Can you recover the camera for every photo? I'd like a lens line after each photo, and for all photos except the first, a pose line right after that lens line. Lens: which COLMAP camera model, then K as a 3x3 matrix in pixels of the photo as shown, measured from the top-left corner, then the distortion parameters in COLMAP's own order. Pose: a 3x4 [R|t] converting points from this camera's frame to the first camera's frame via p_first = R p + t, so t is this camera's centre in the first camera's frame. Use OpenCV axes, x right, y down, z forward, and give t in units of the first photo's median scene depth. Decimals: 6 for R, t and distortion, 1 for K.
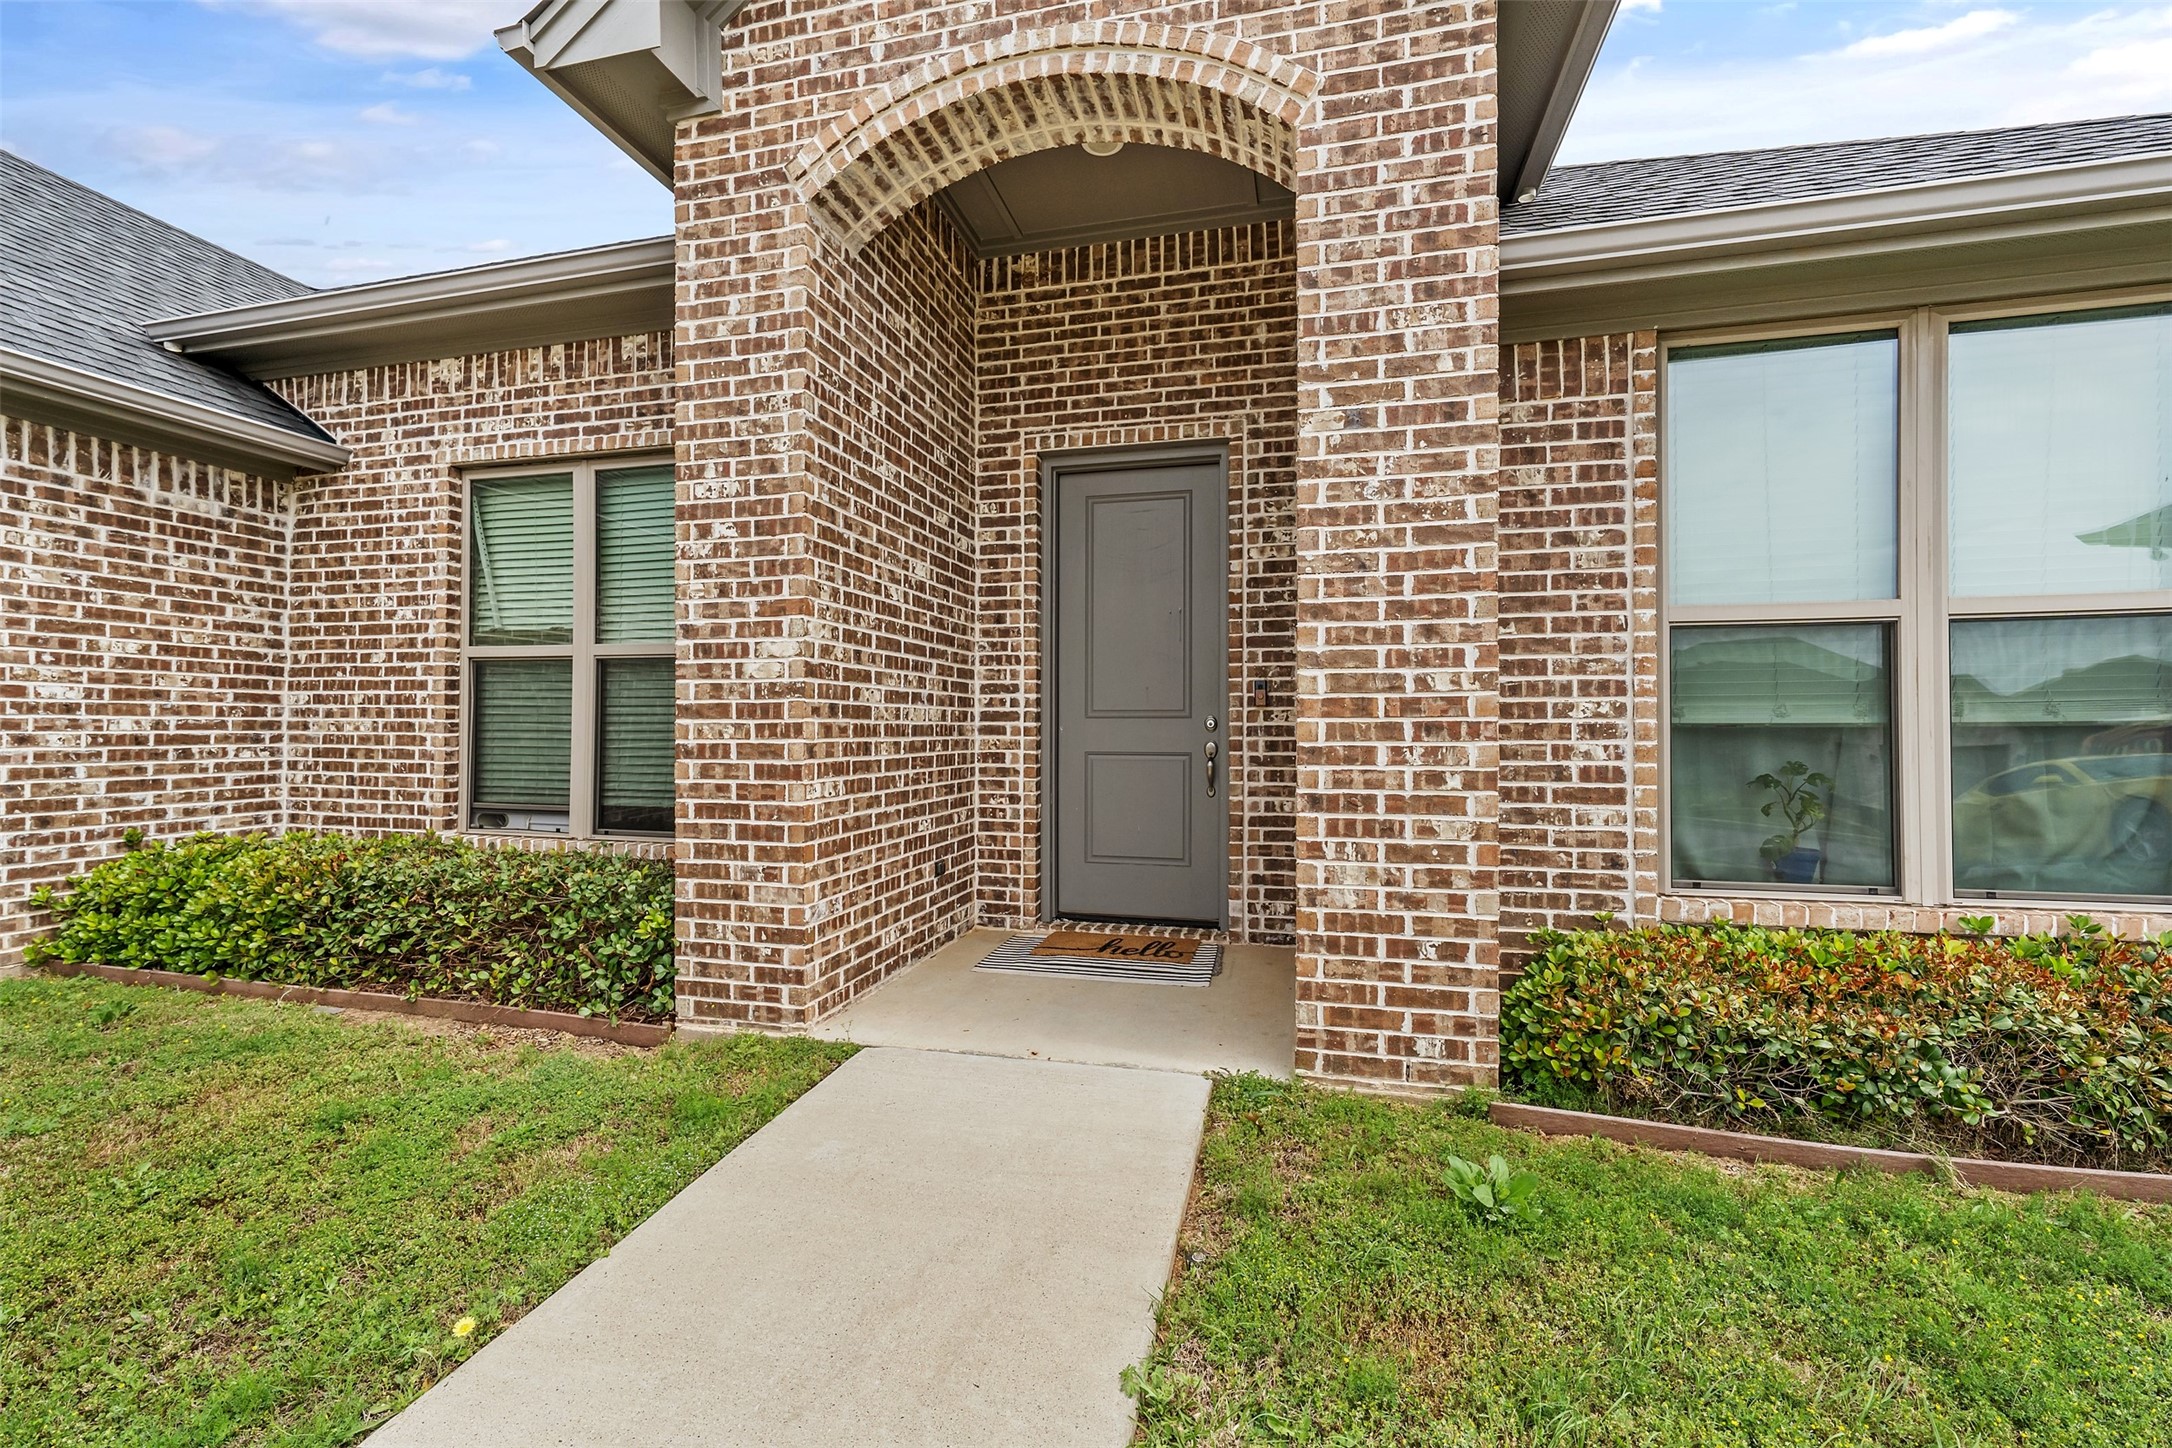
lens RADIAL K [[882.1, 0, 1093.4], [0, 882.1, 720.9], [0, 0, 1]] dist [-0.002779, 0.000003]
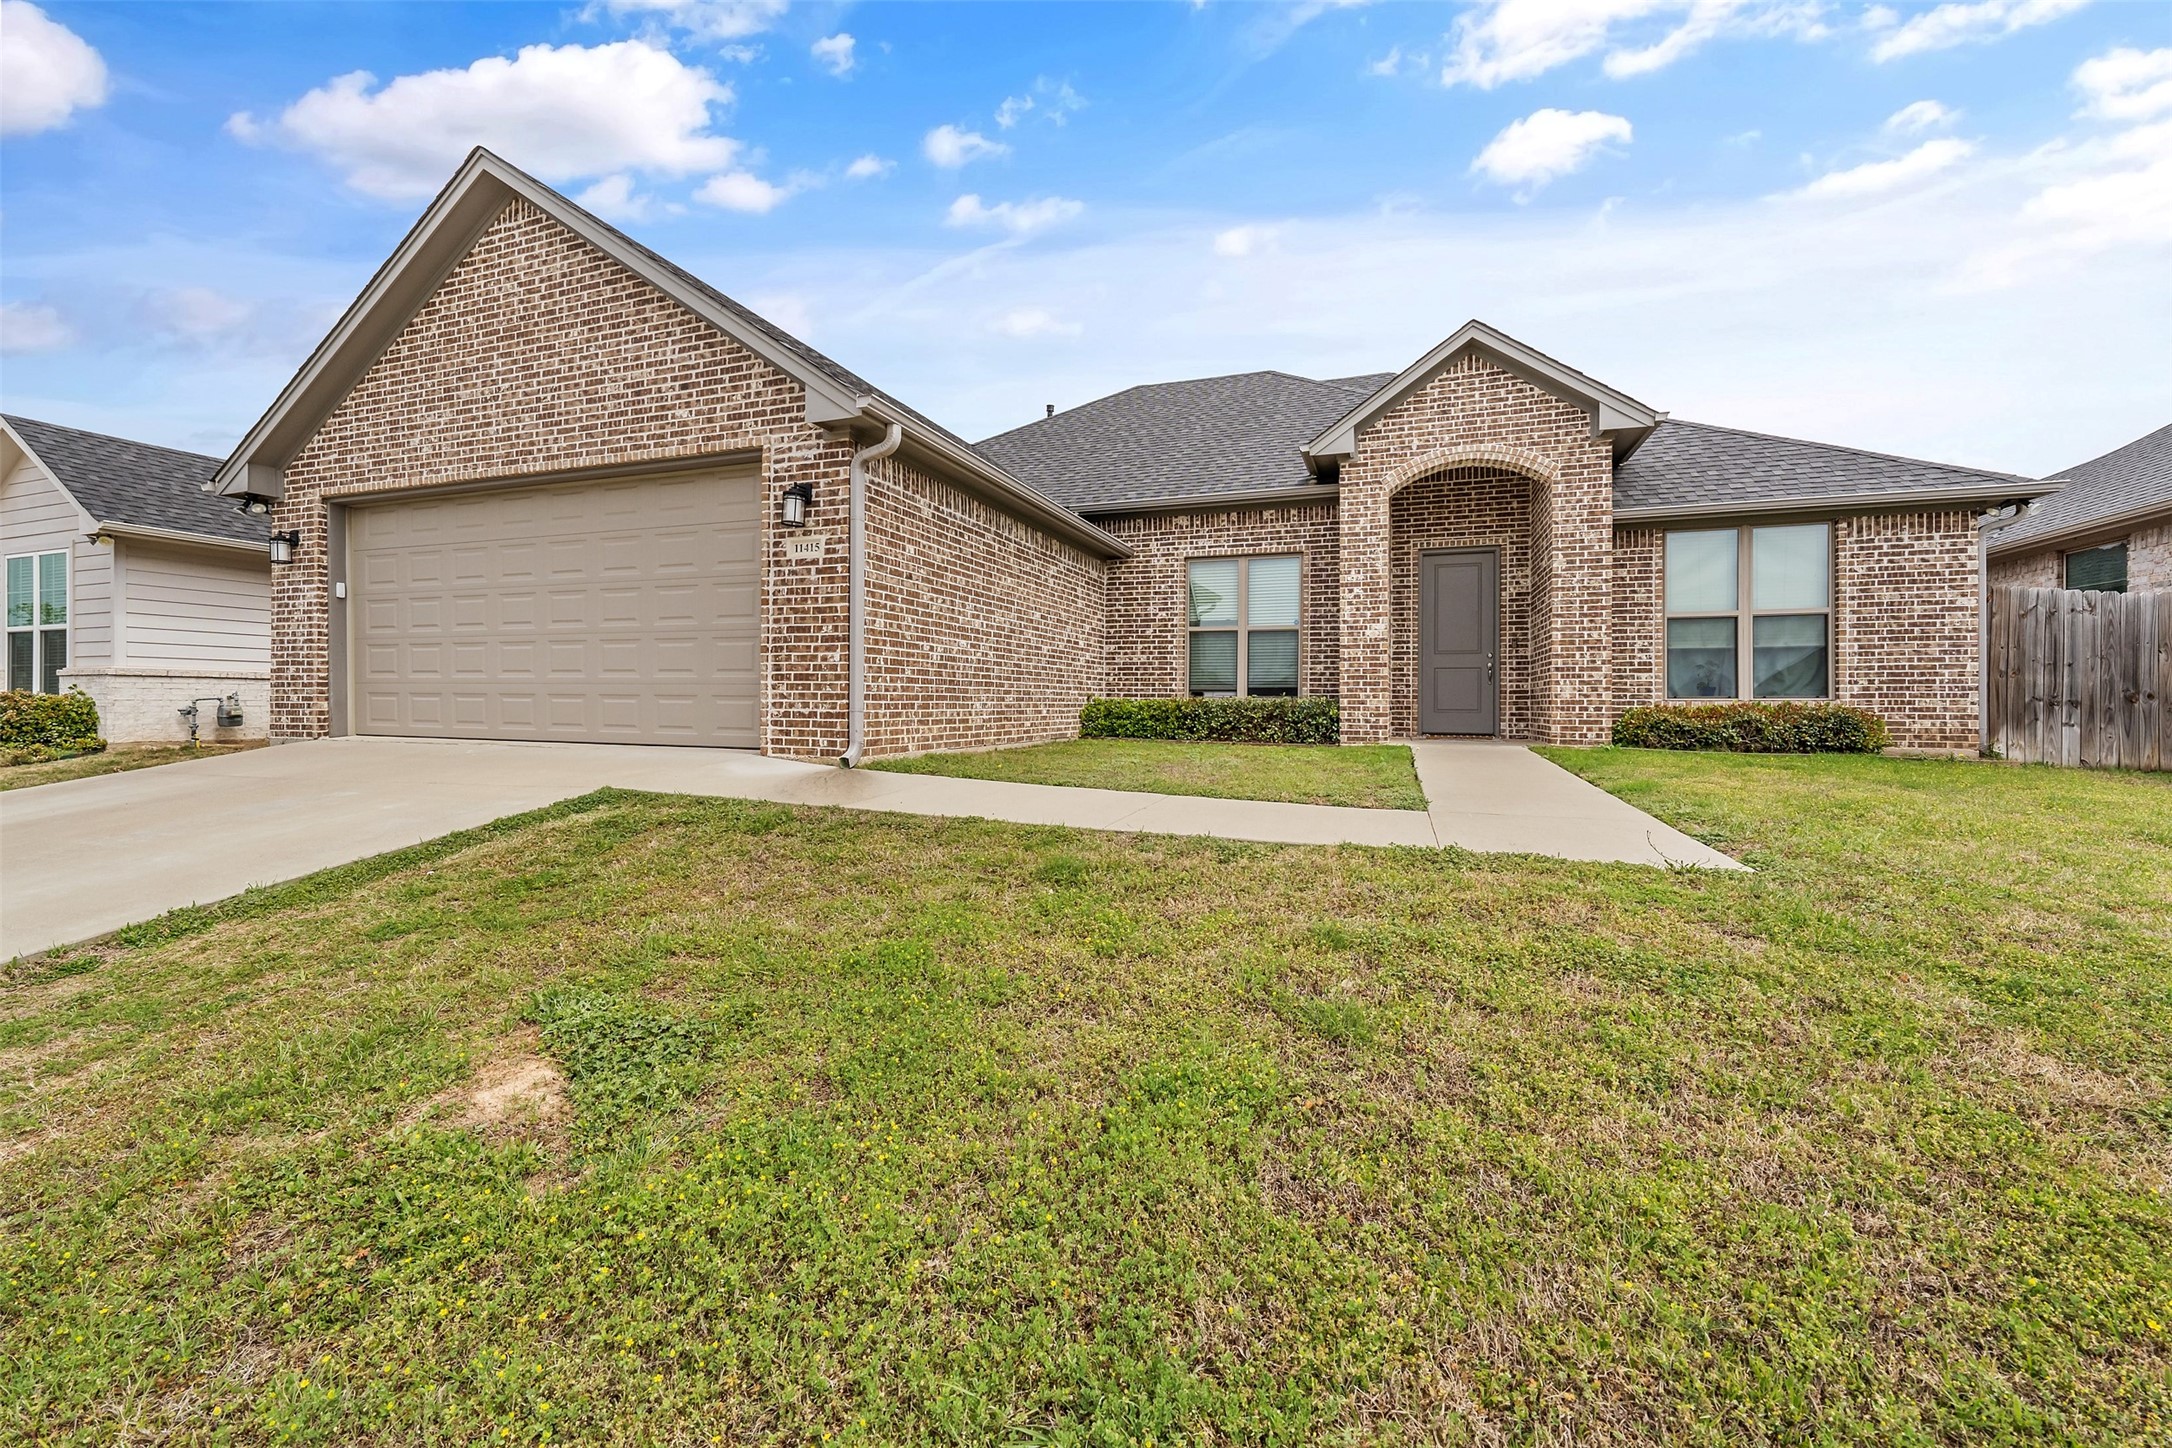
lens RADIAL K [[882.1, 0, 1075.6], [0, 882.1, 699.1], [0, 0, 1]] dist [-0.002779, 0.000003]
pose [[0.993764, 0.002641, -0.111474, -1.099128], [-0.002353, 0.999994, 0.002719, 0.177465], [0.111480, -0.002440, 0.993764, -2.358175]]
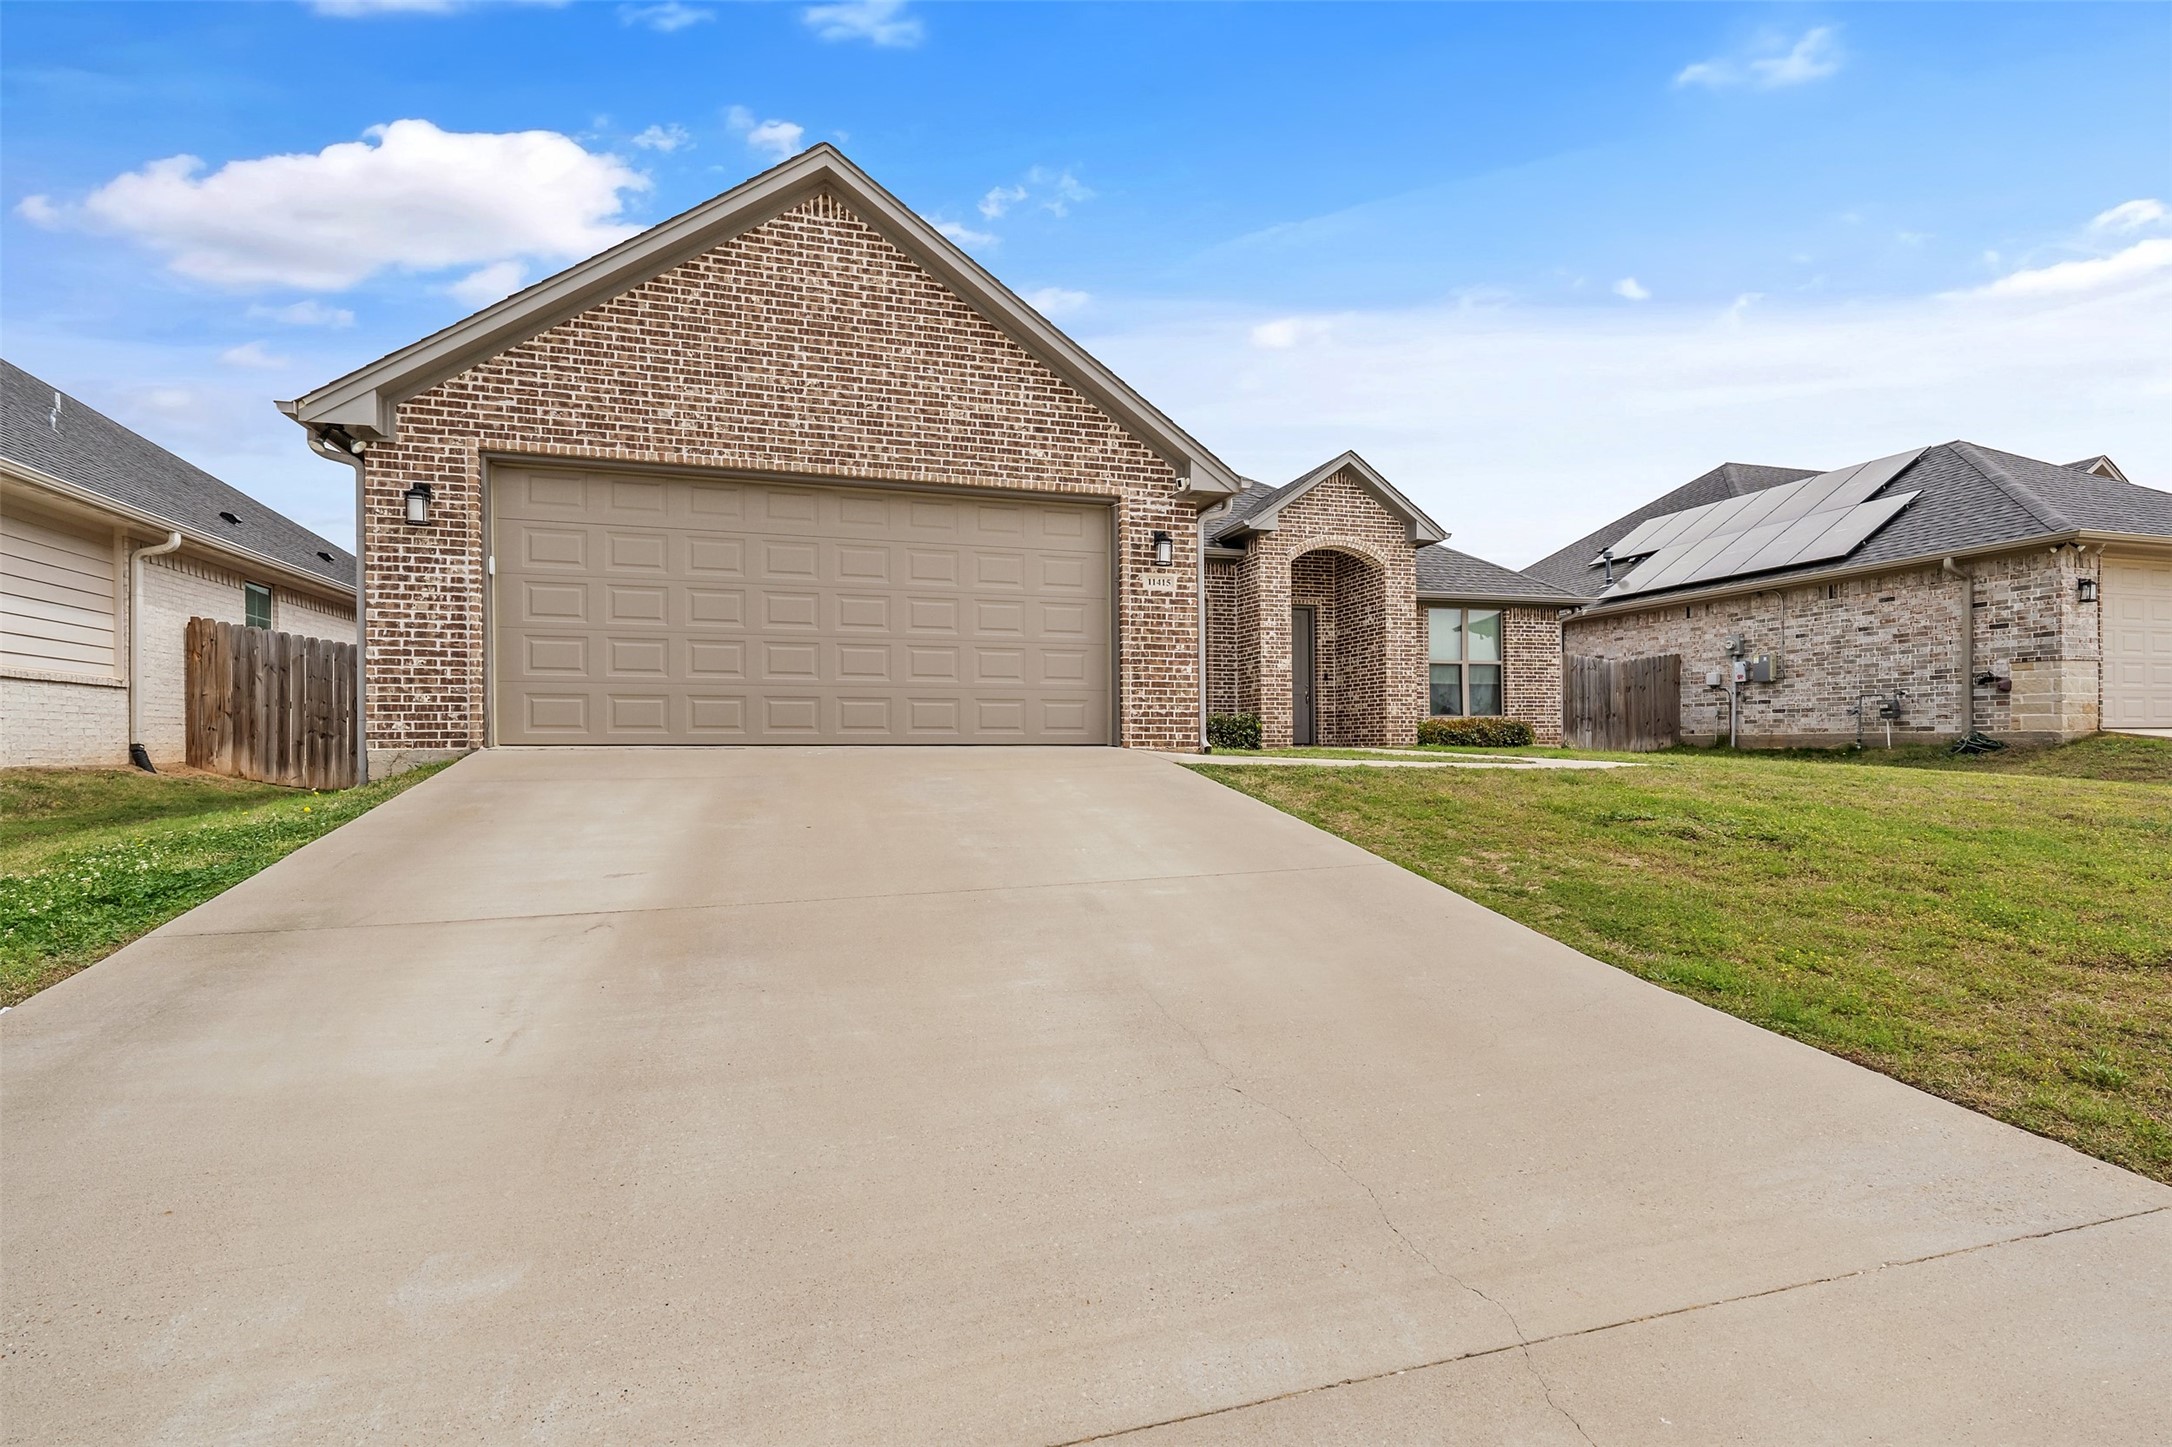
lens RADIAL K [[1032.7, 0, 1097.0], [0, 1032.7, 733.9], [0, 0, 1]] dist [0.001950, -0.000633]
pose [[0.858977, -0.000352, 0.512014, -3.778141], [0.002903, 0.999987, -0.004183, 0.294491], [-0.512006, 0.005079, 0.858967, -2.921957]]
